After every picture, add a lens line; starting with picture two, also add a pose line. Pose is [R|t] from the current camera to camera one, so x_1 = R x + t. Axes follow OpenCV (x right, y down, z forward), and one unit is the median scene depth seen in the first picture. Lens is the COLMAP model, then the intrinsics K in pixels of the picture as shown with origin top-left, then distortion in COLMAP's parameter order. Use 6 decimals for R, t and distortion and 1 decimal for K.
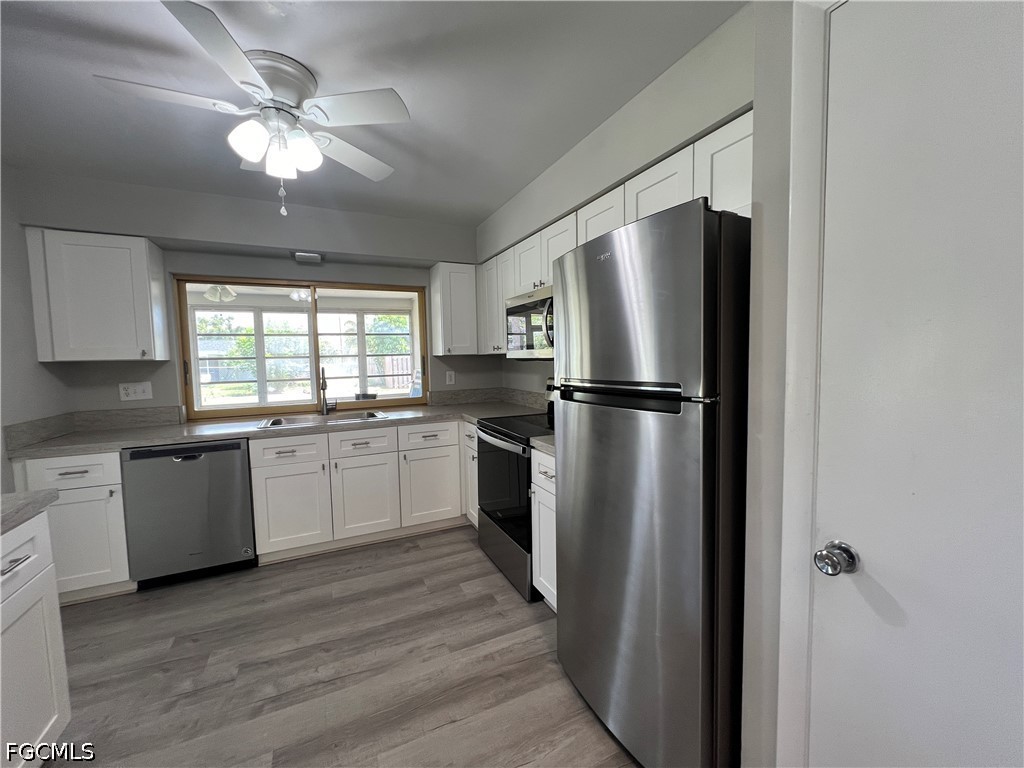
lens RADIAL K [[411.2, 0, 510.6], [0, 411.2, 383.2], [0, 0, 1]] dist [-0.005002, 0.001530]
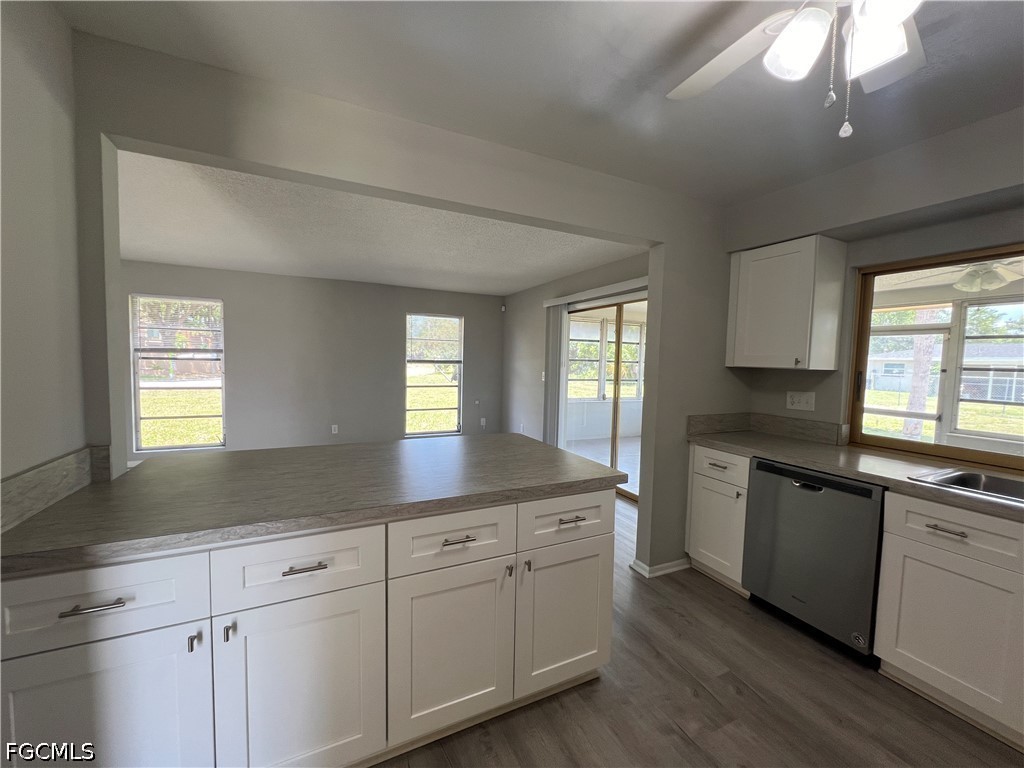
lens RADIAL K [[411.2, 0, 510.3], [0, 411.2, 383.7], [0, 0, 1]] dist [-0.005002, 0.001530]
pose [[0.001740, 0.081515, -0.996671, 0.037513], [-0.090381, 0.992606, 0.081025, -0.039533], [0.995906, 0.089939, 0.009095, 0.343500]]
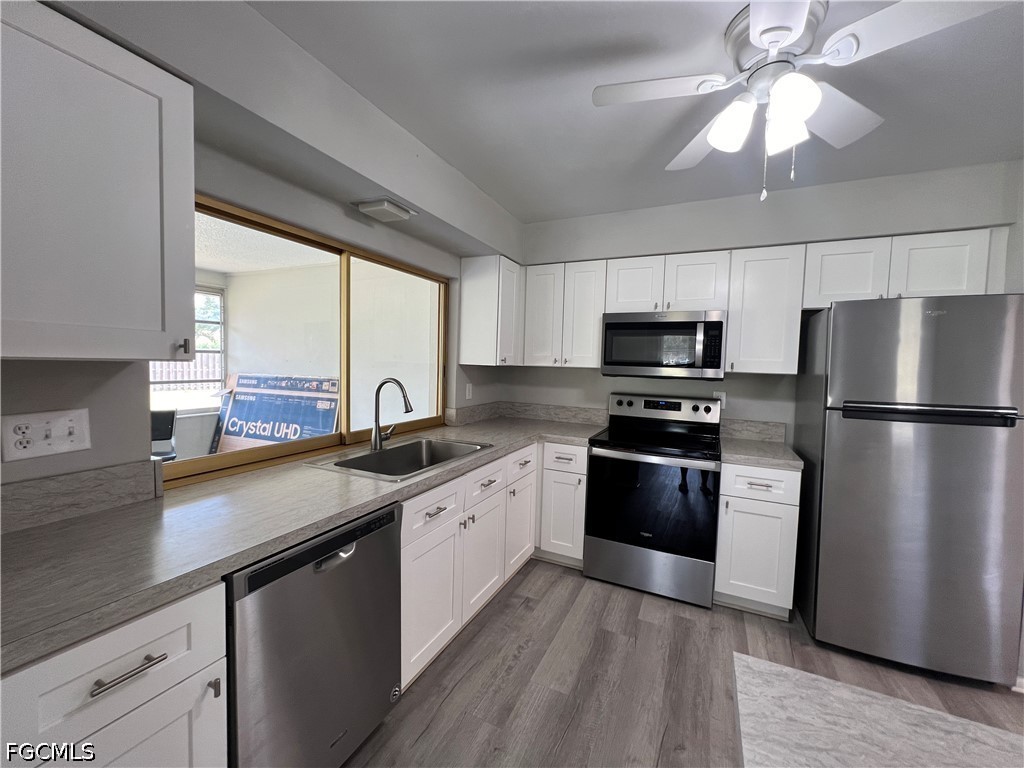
lens RADIAL K [[411.2, 0, 510.1], [0, 411.2, 383.6], [0, 0, 1]] dist [-0.005002, 0.001530]
pose [[0.777096, 0.009111, 0.629316, -0.890885], [-0.002977, 0.999937, -0.010800, -0.029133], [-0.629375, 0.006519, 0.777074, 0.435267]]
